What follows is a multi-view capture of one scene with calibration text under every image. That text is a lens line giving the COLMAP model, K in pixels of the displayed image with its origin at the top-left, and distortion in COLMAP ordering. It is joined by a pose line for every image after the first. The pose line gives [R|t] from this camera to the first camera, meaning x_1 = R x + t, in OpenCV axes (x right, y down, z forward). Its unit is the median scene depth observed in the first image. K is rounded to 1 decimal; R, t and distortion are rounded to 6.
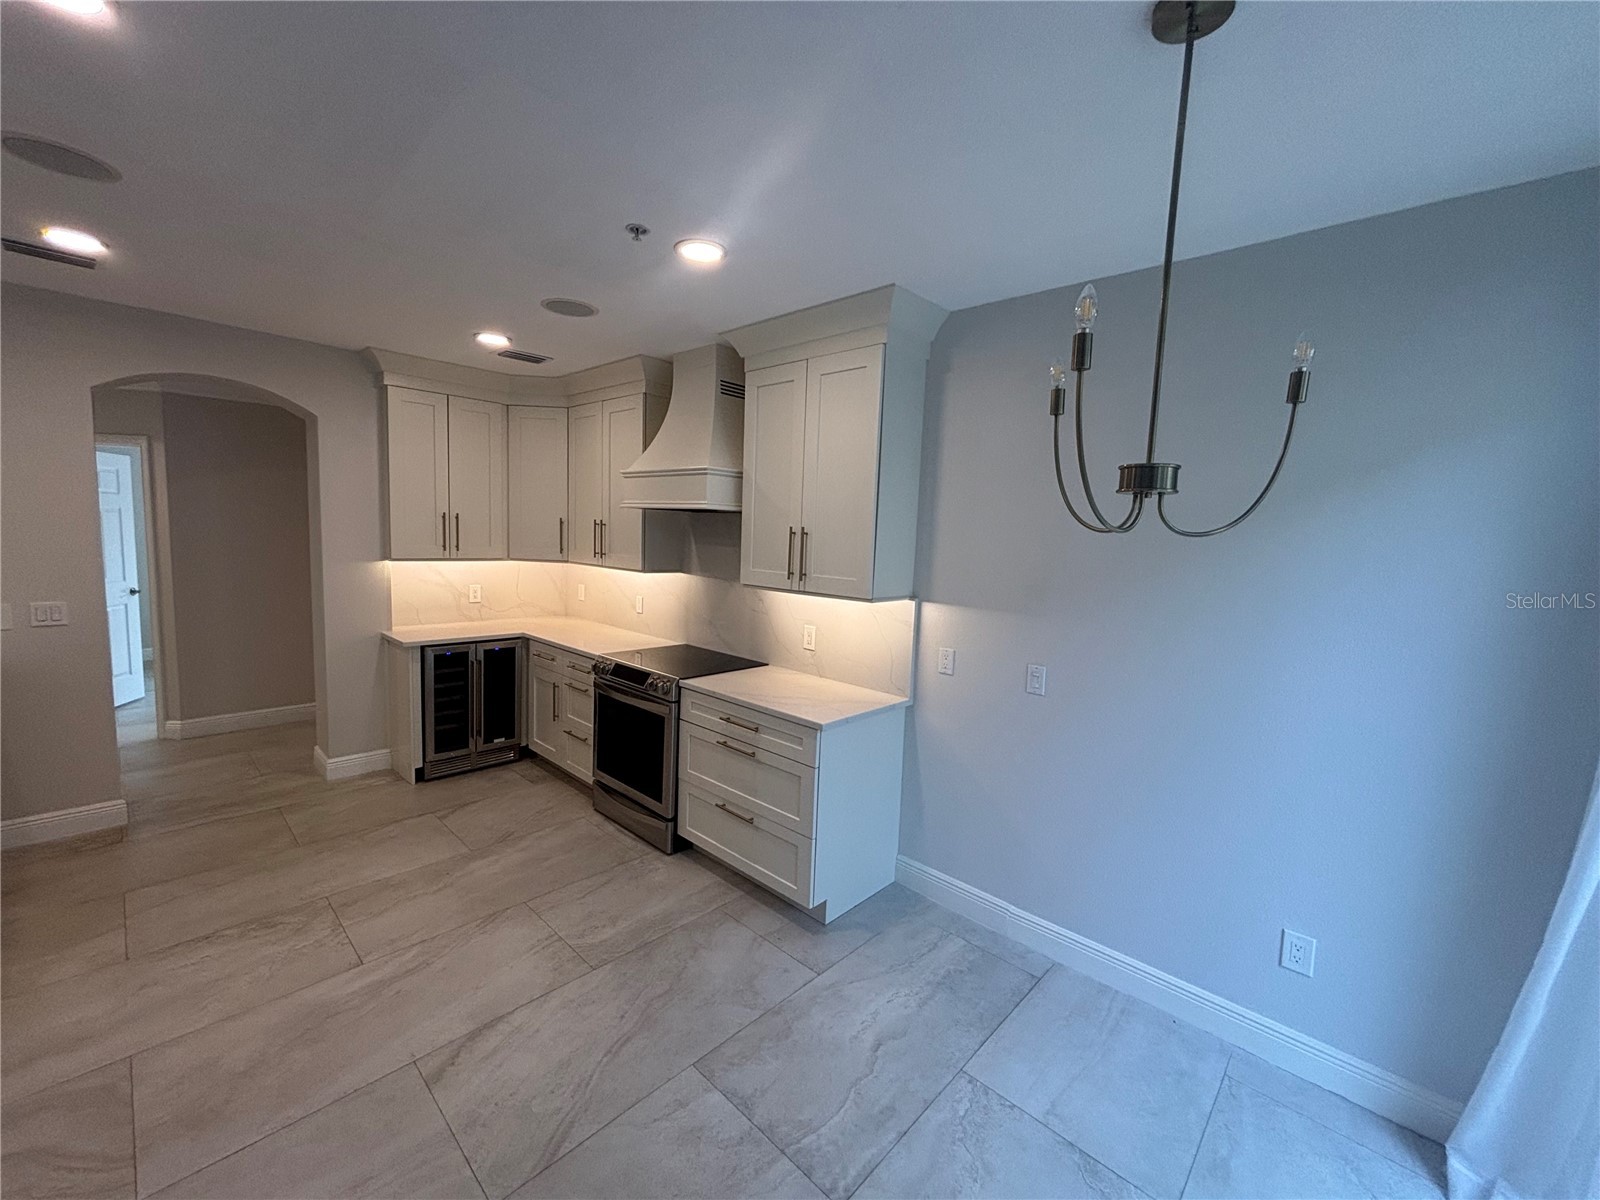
lens RADIAL K [[643.6, 0, 788.9], [0, 643.6, 598.3], [0, 0, 1]] dist [0.001926, 0.001167]
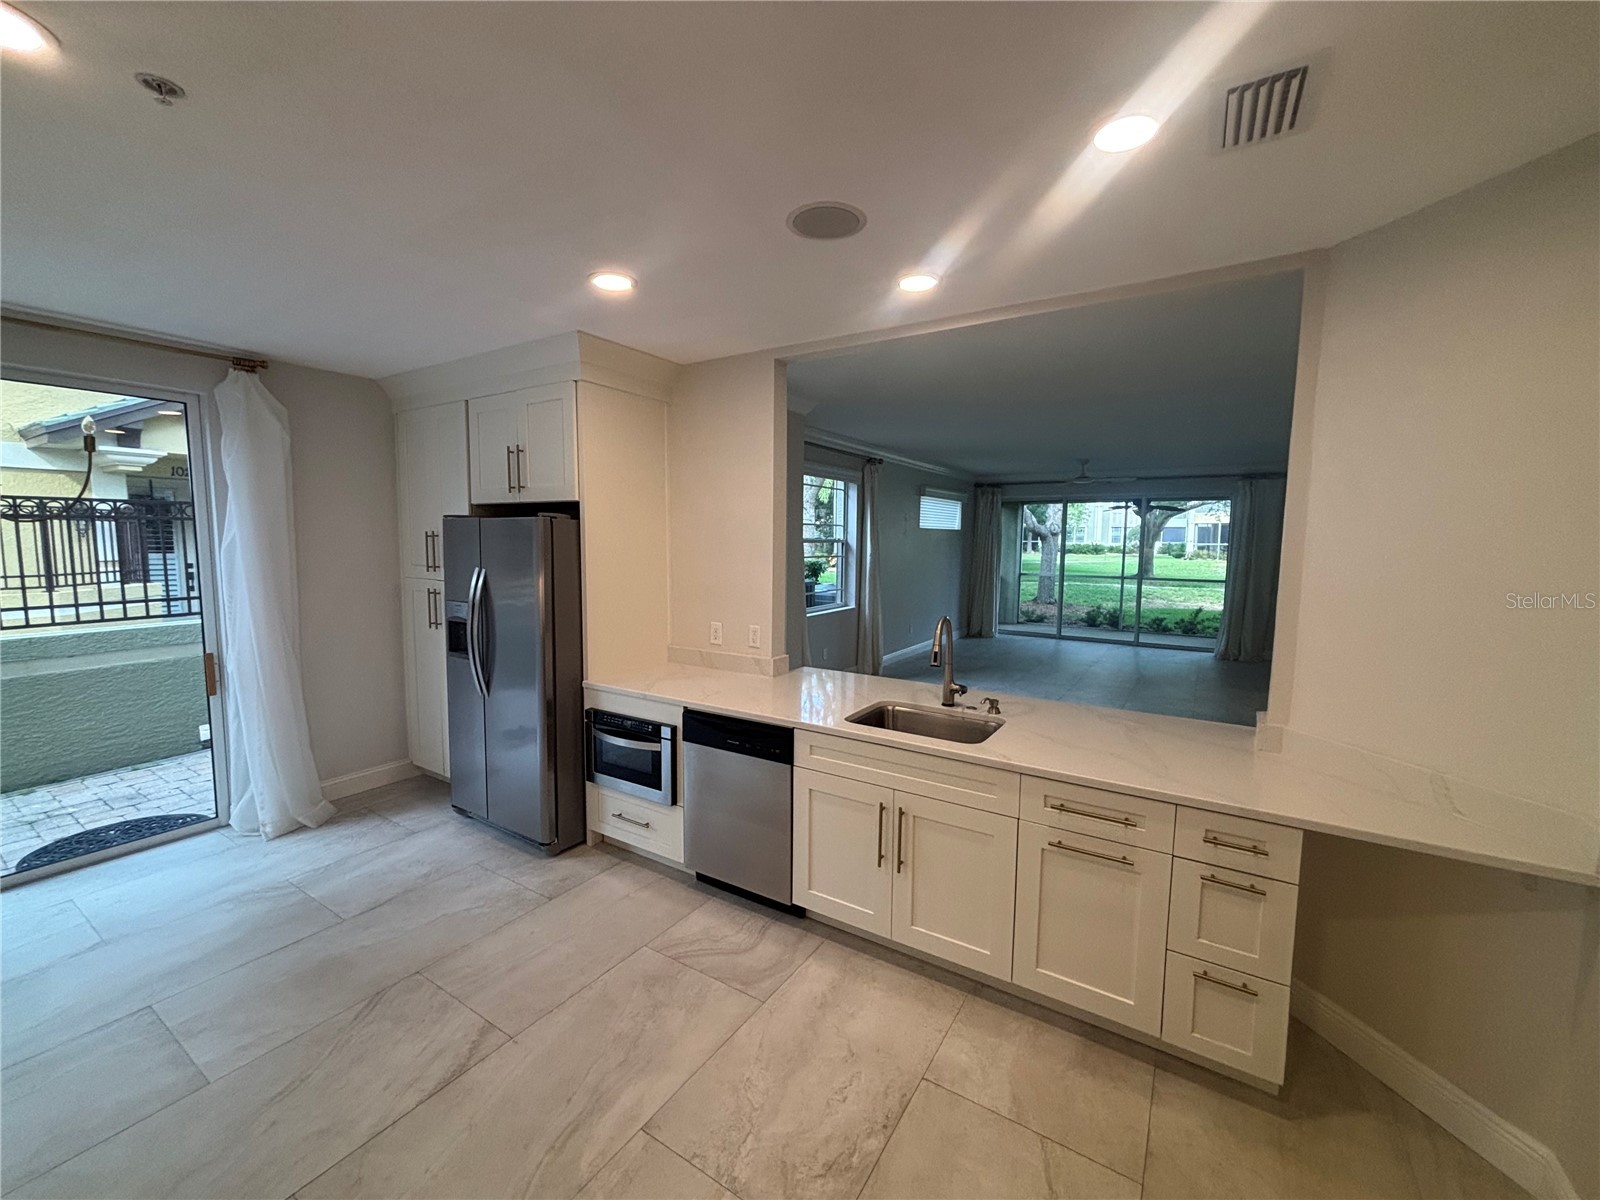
lens RADIAL K [[643.6, 0, 791.1], [0, 643.6, 601.2], [0, 0, 1]] dist [0.001926, 0.001167]
pose [[-0.979765, -0.029006, -0.198036, -0.588293], [-0.066503, 0.980407, 0.185416, -0.170141], [0.188778, 0.194834, -0.962498, 1.453717]]
